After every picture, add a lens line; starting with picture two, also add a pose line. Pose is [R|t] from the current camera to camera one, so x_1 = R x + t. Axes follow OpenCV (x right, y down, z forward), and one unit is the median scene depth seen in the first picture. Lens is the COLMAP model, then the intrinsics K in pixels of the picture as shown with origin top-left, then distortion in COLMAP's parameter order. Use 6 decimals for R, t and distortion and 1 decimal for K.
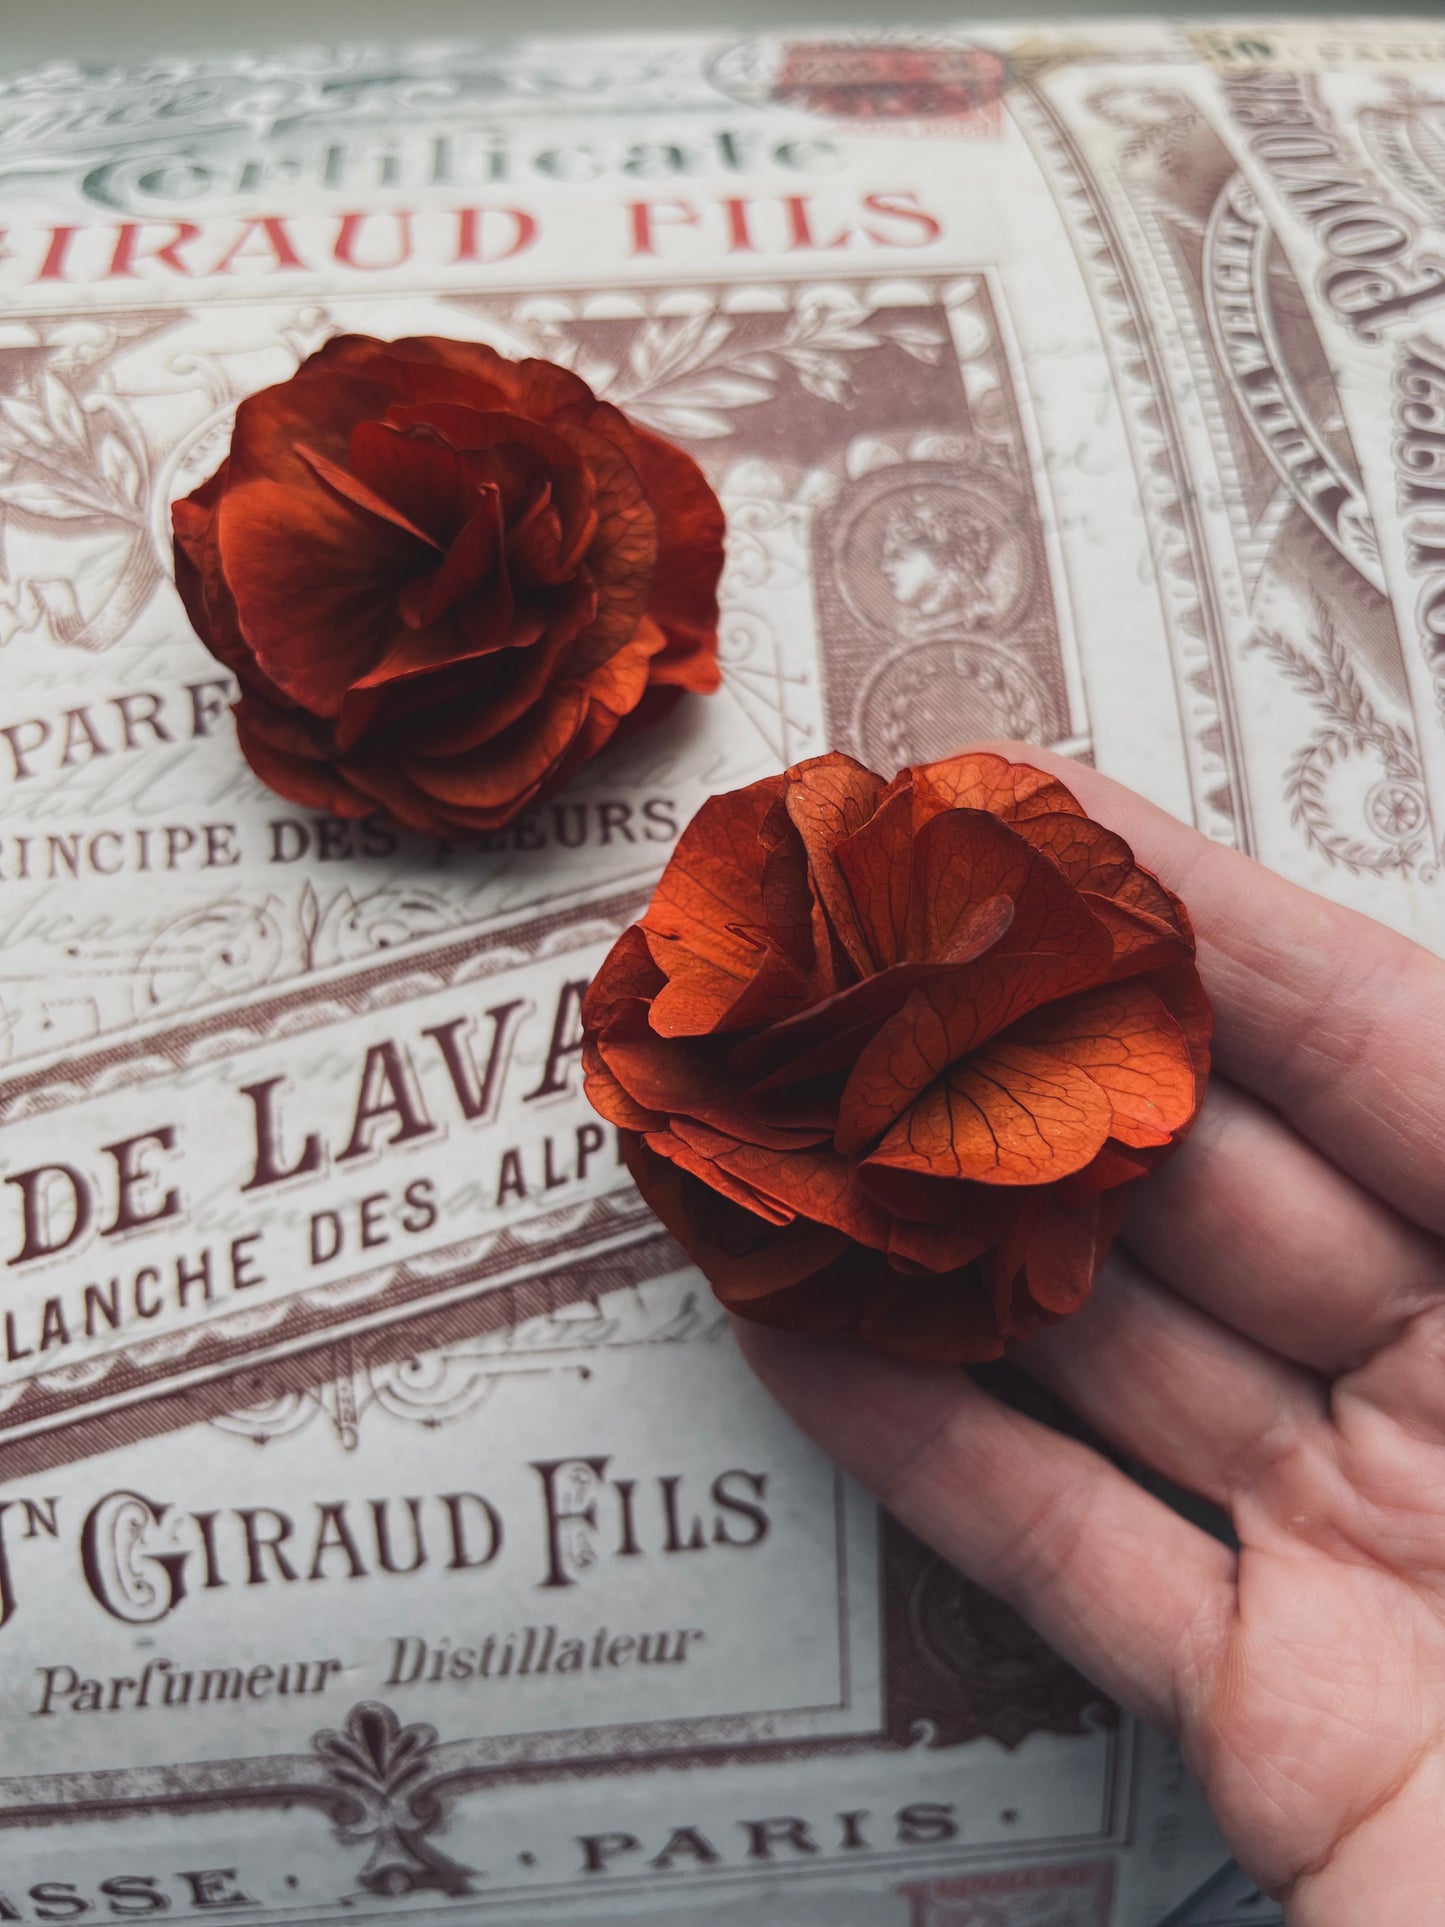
lens RADIAL K [[1547.1, 0, 728.5], [0, 1547.1, 944.8], [0, 0, 1]] dist [-0.023814, -0.022248]
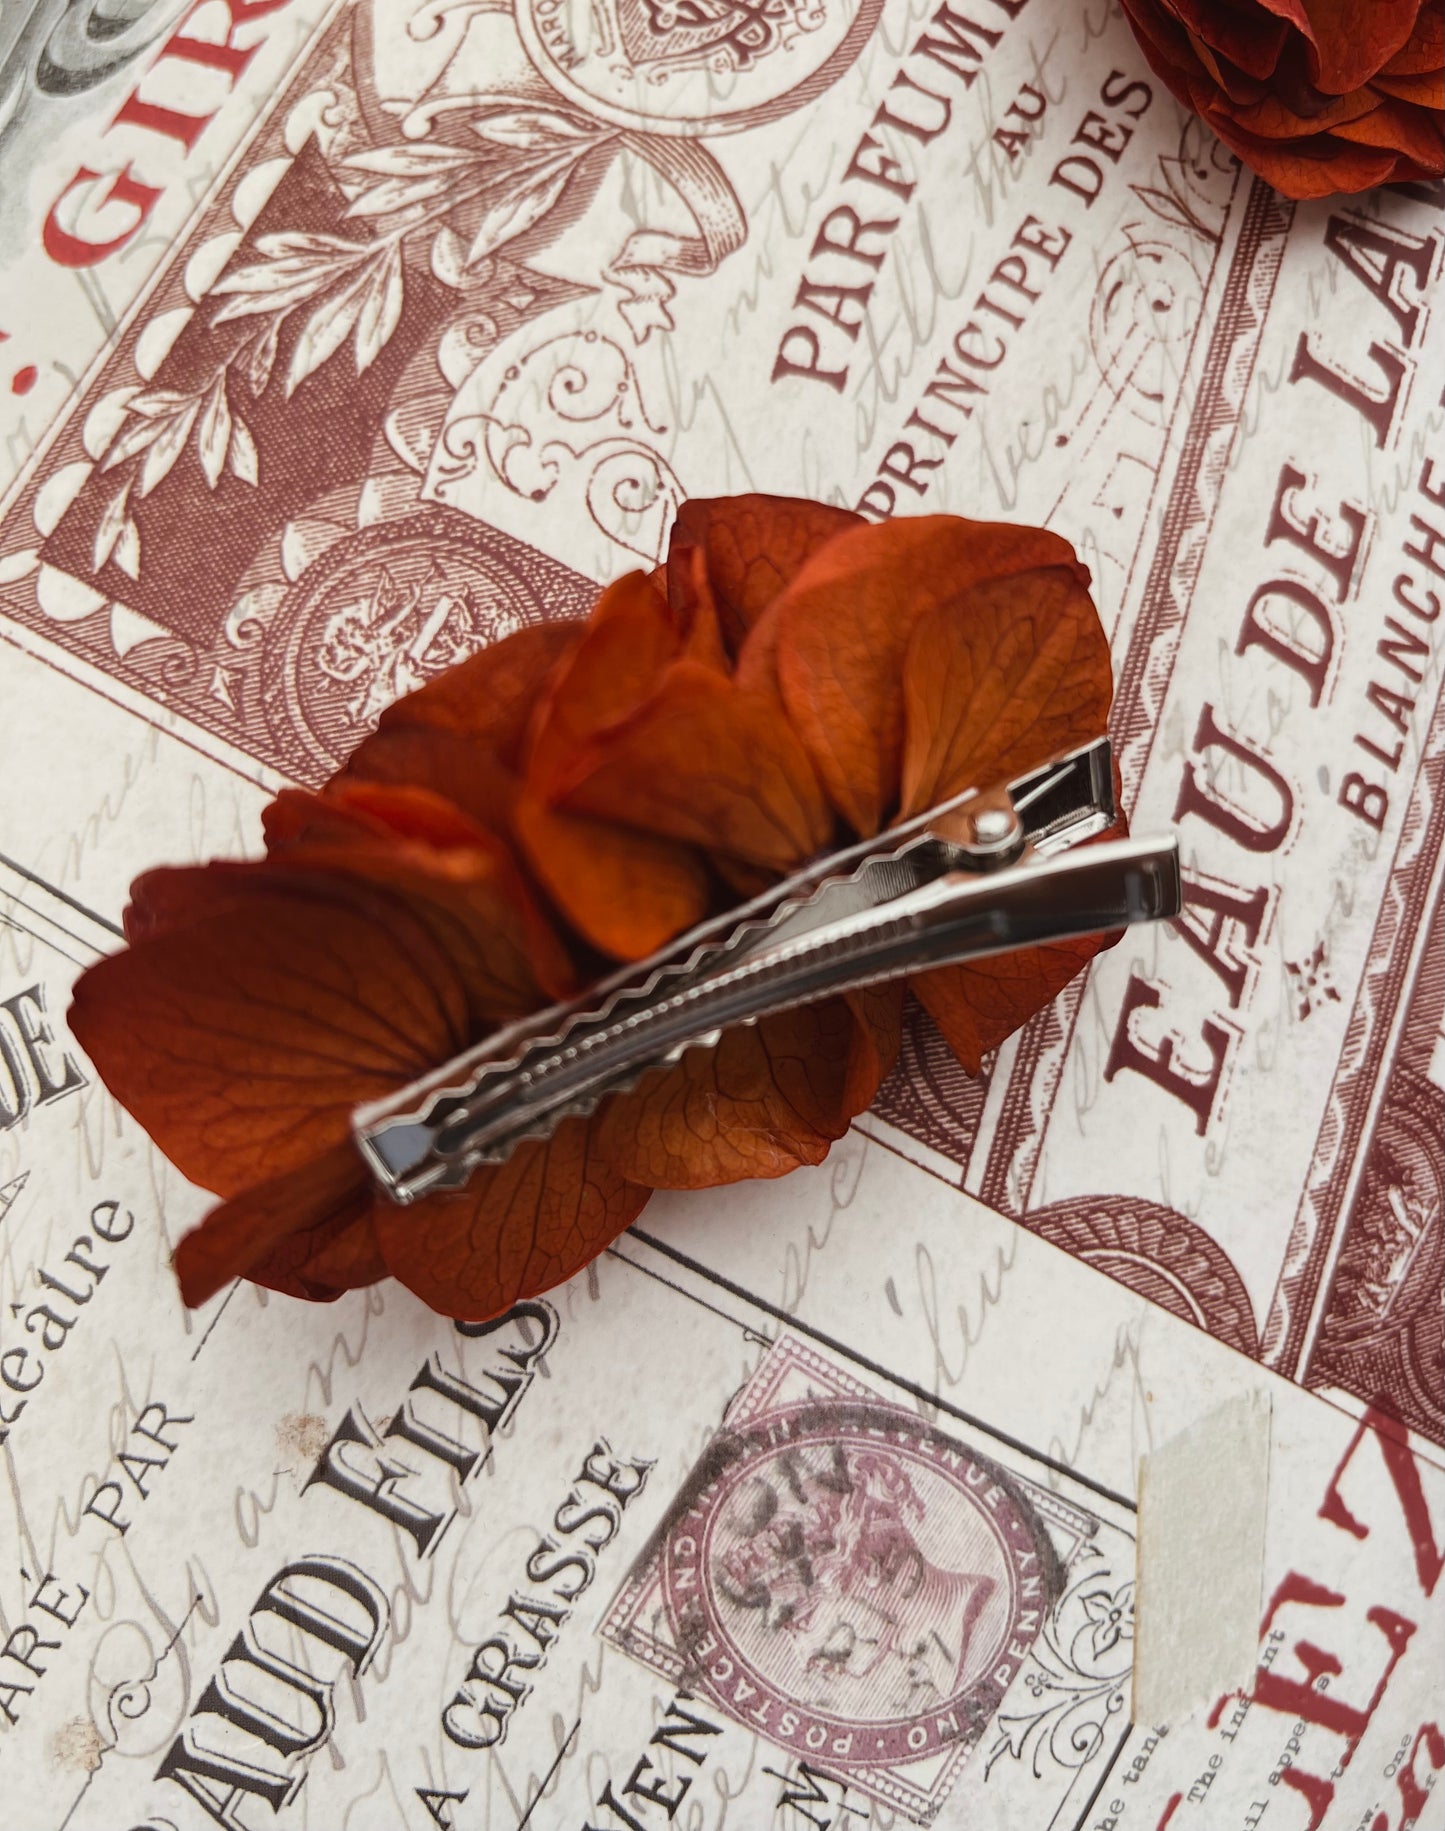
lens RADIAL K [[1555.2, 0, 736.7], [0, 1555.2, 899.0], [0, 0, 1]] dist [-0.029502, -0.012049]
pose [[0.561911, -0.824921, 0.061326, -0.757533], [0.810092, 0.563776, 0.160958, -0.130101], [-0.167352, -0.040764, 0.985054, 0.174947]]
